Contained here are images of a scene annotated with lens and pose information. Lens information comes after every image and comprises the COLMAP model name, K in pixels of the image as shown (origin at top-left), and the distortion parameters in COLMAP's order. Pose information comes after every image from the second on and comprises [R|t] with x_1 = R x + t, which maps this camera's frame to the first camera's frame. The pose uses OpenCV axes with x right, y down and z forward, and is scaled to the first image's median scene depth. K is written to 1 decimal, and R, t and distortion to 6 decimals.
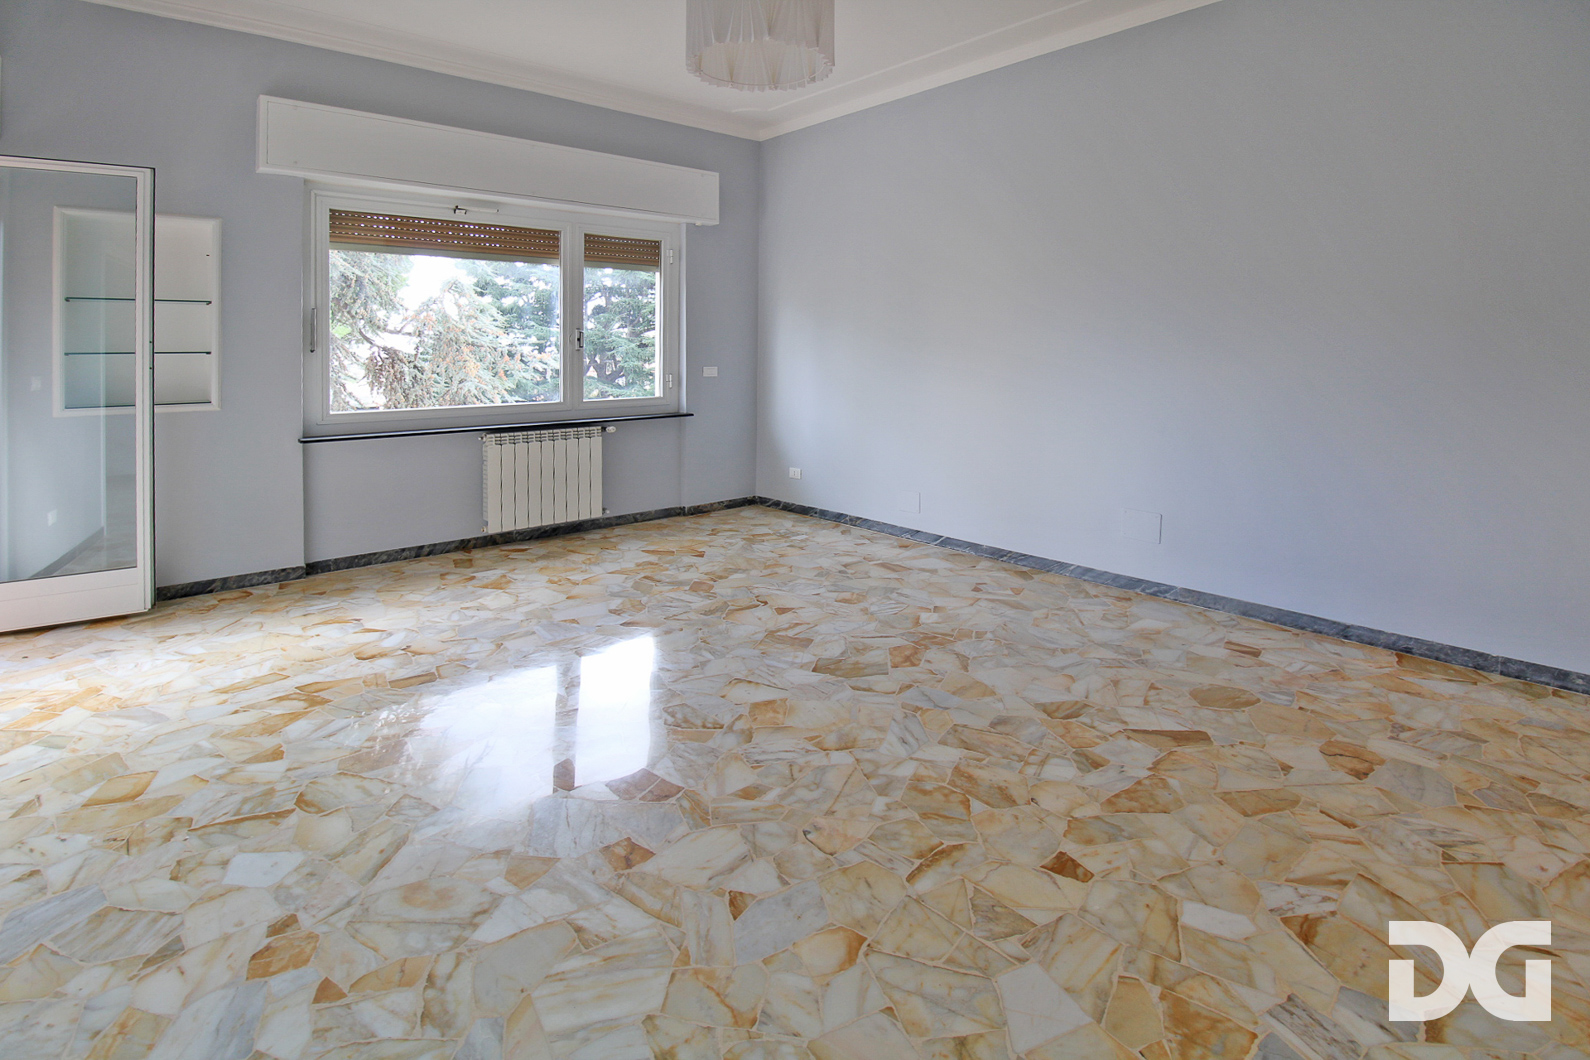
lens RADIAL K [[727.1, 0, 832.0], [0, 727.1, 356.1], [0, 0, 1]] dist [0.001331, -0.007000]
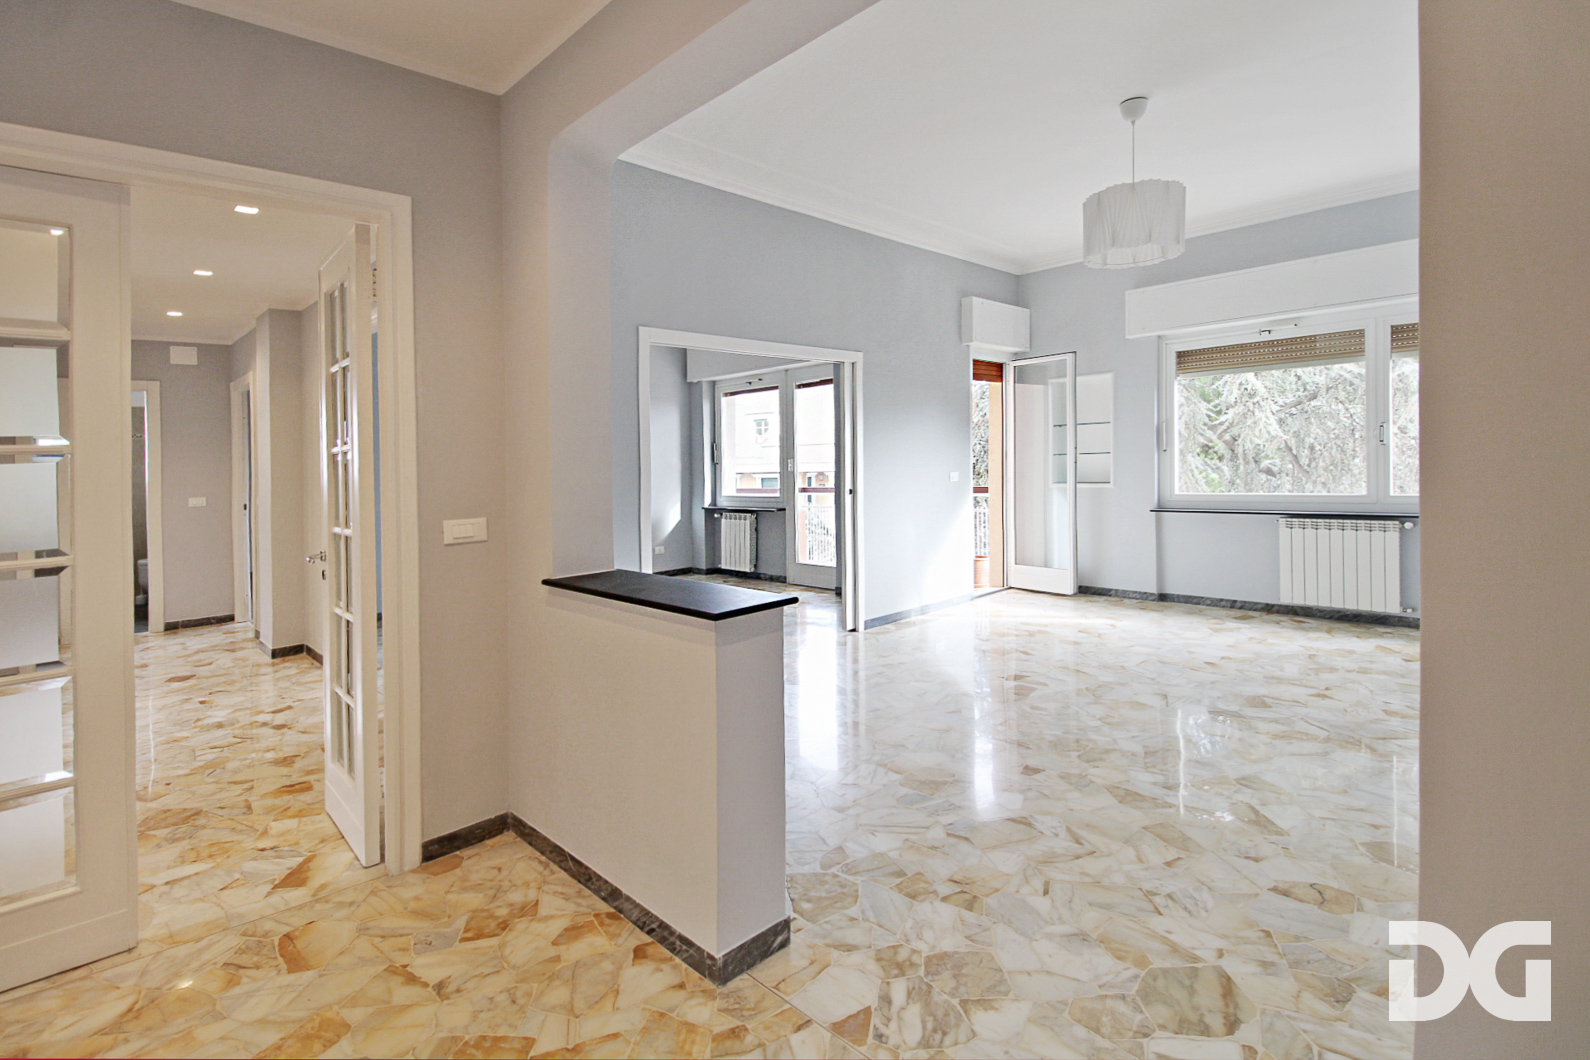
lens RADIAL K [[788.2, 0, 796.3], [0, 788.2, 464.5], [0, 0, 1]] dist [-0.011048, -0.006918]
pose [[0.071531, 0.005389, -0.997424, 1.666603], [0.022837, 0.999714, 0.007040, -0.015282], [0.997177, -0.023282, 0.071388, 0.284177]]
